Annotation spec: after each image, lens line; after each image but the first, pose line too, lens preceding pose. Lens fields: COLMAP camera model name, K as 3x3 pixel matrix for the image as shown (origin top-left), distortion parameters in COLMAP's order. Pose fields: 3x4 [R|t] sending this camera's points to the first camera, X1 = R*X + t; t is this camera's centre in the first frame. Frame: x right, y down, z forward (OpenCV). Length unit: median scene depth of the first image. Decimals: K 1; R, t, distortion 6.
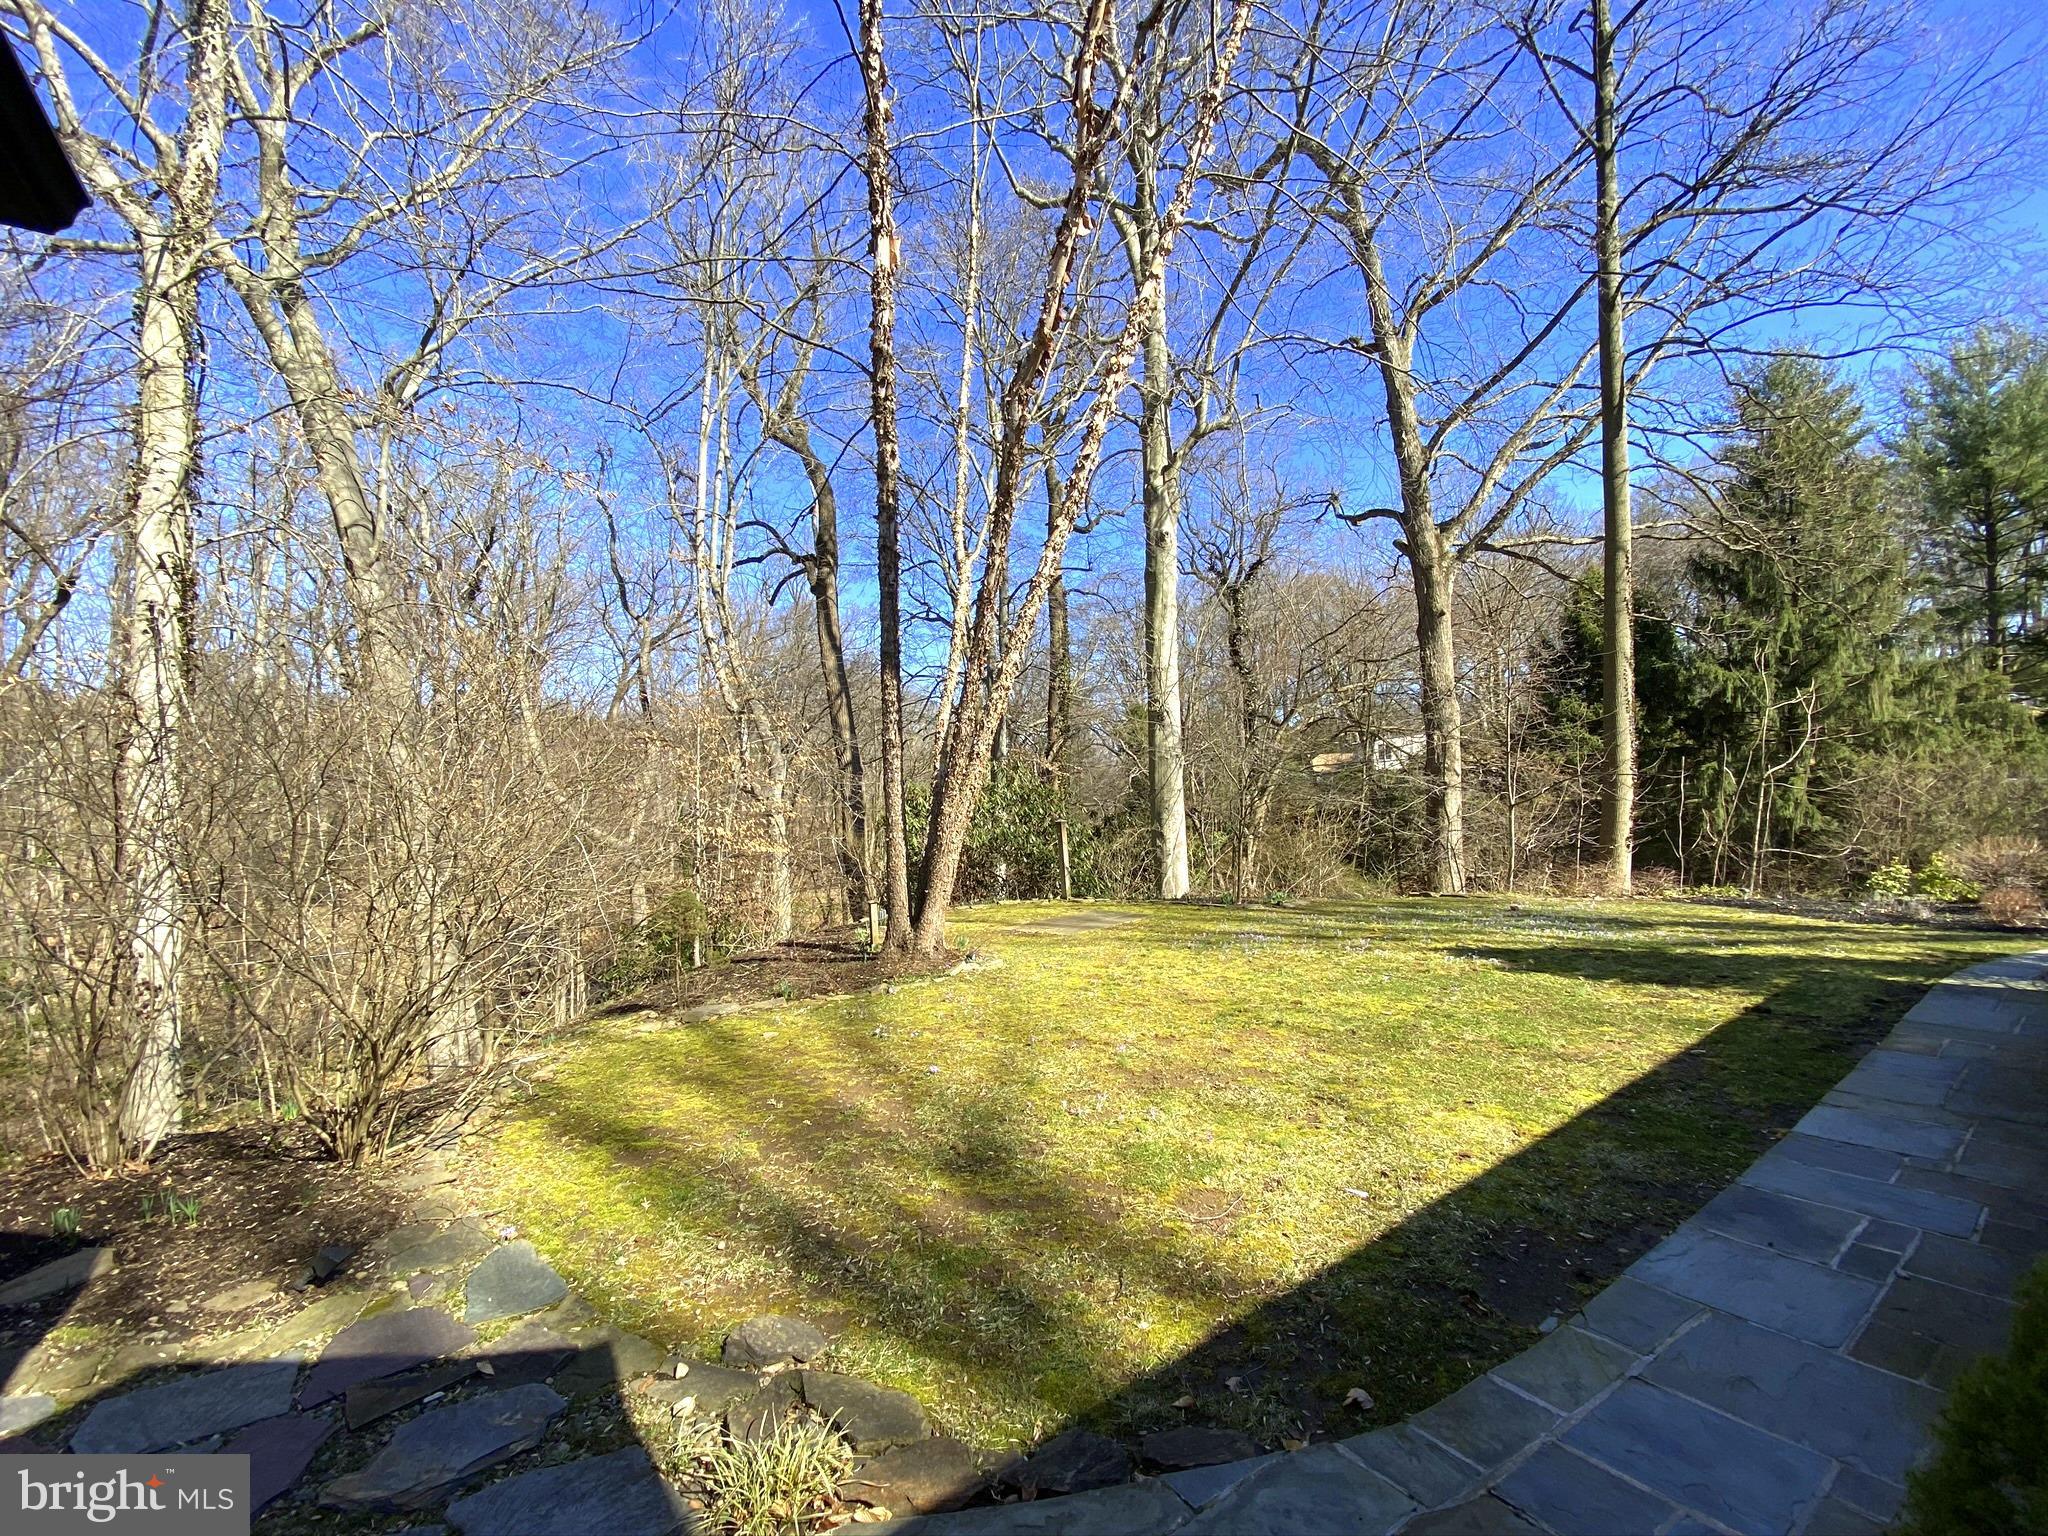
lens RADIAL K [[844.9, 0, 1019.3], [0, 844.9, 776.1], [0, 0, 1]] dist [0.031099, -0.010823]
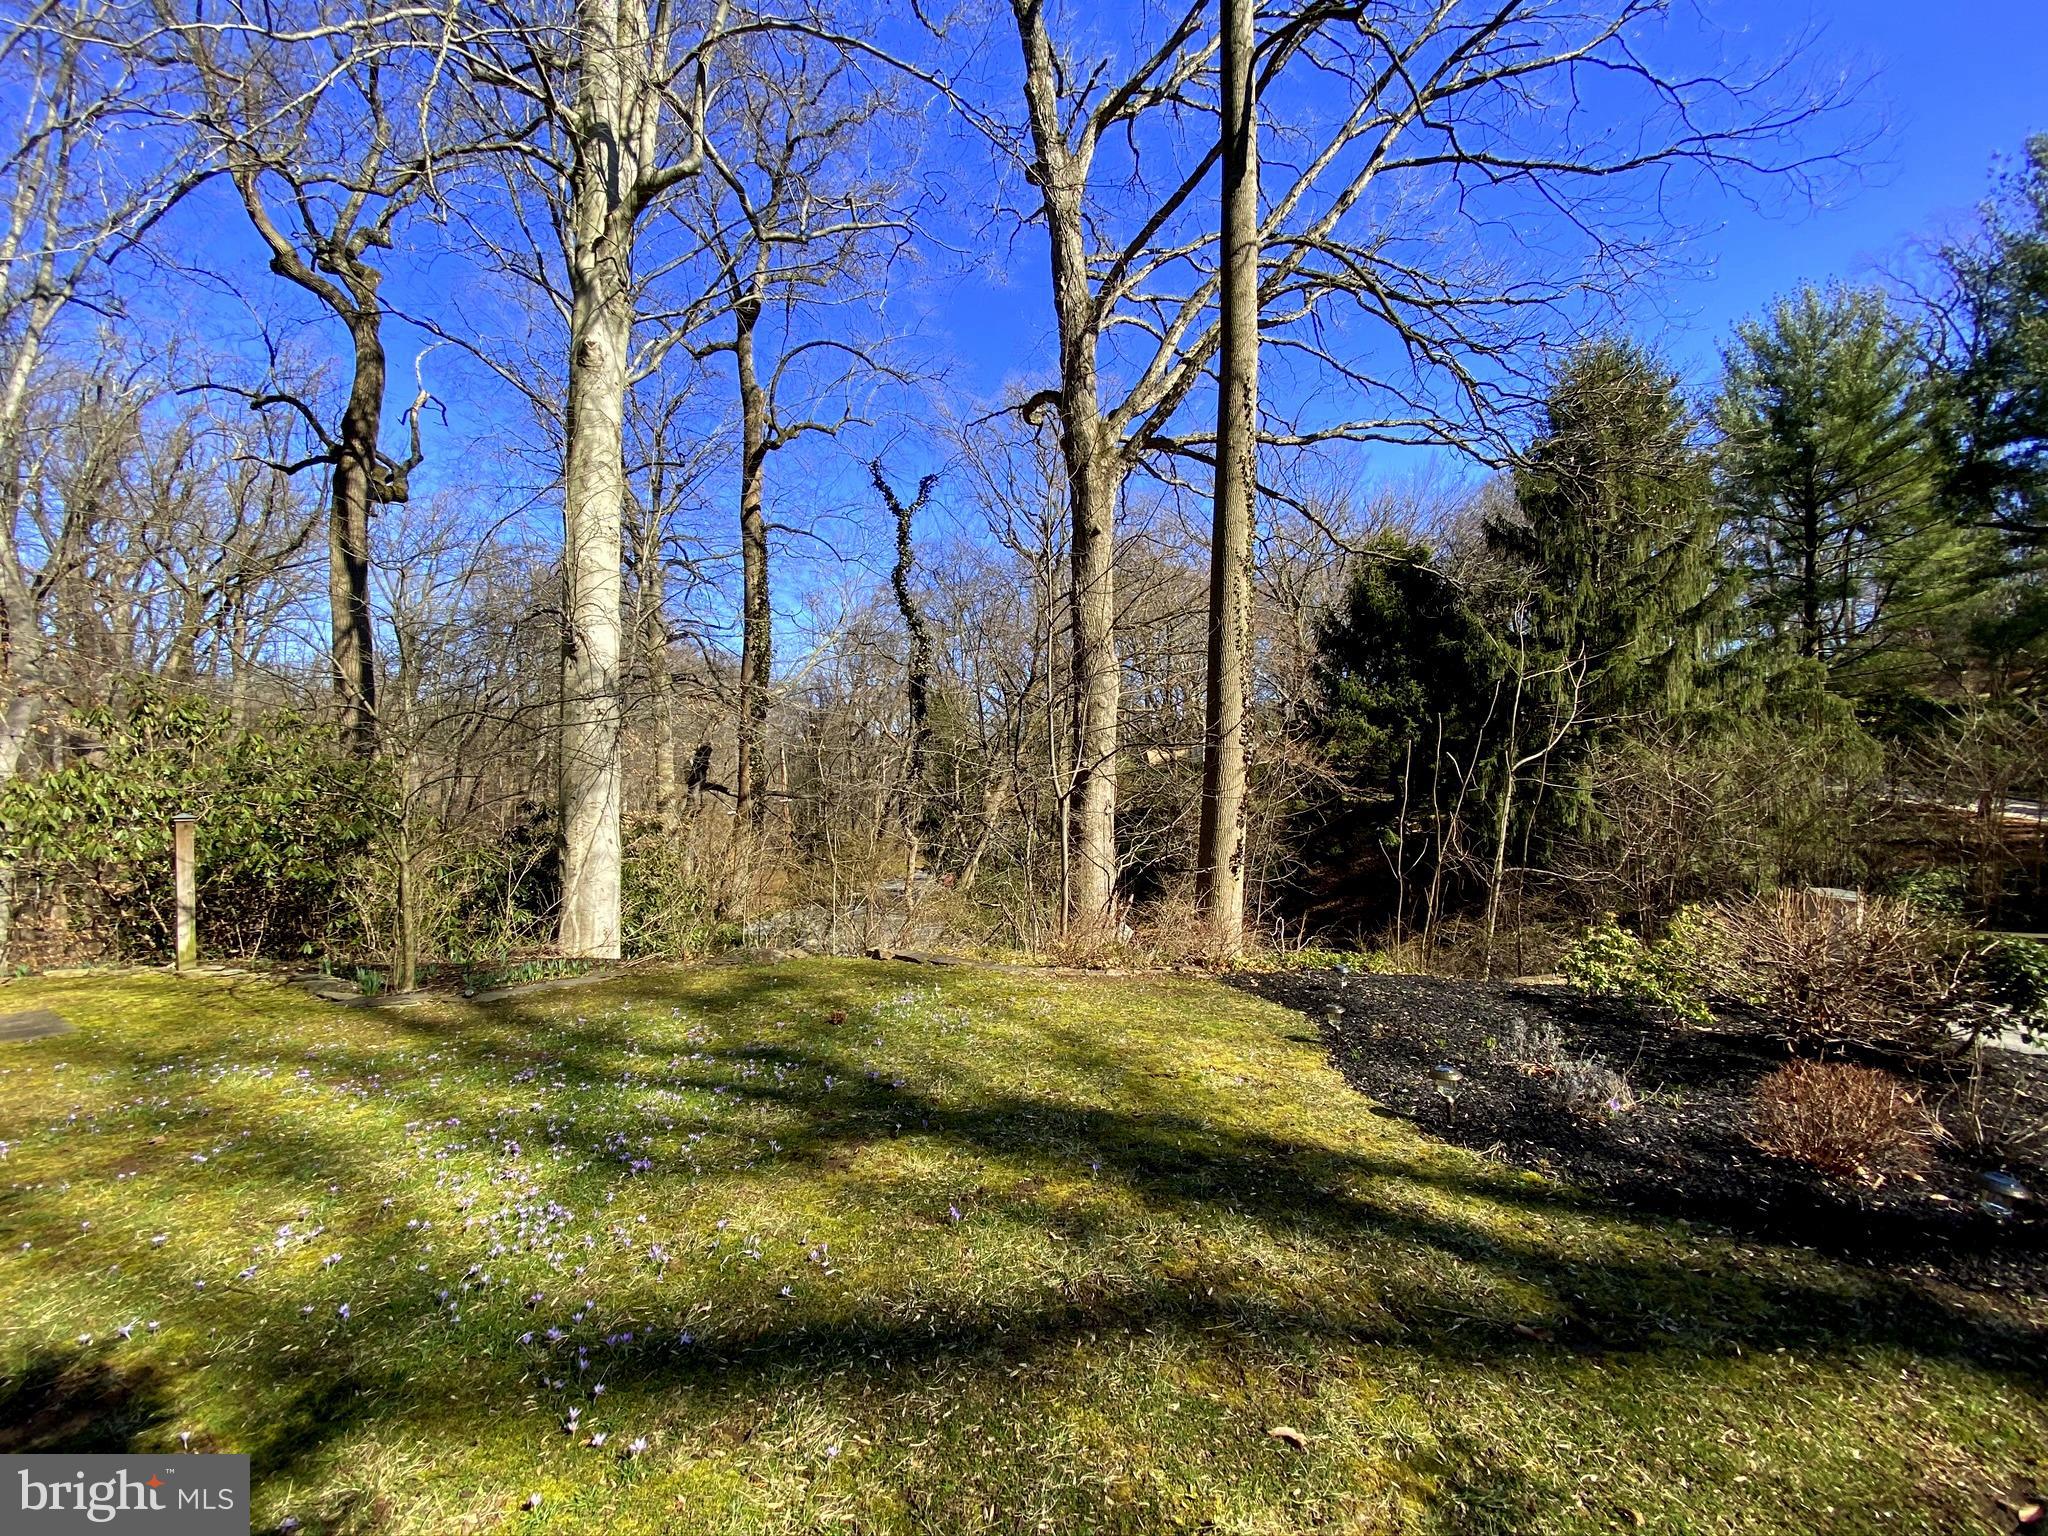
lens RADIAL K [[815.2, 0, 1024.0], [0, 815.2, 768.0], [0, 0, 1]] dist [0.029836, -0.000094]
pose [[0.995521, 0.024237, 0.091384, 0.360504], [-0.023903, 0.999703, -0.004757, 0.009446], [-0.091472, 0.002551, 0.995804, 0.314578]]
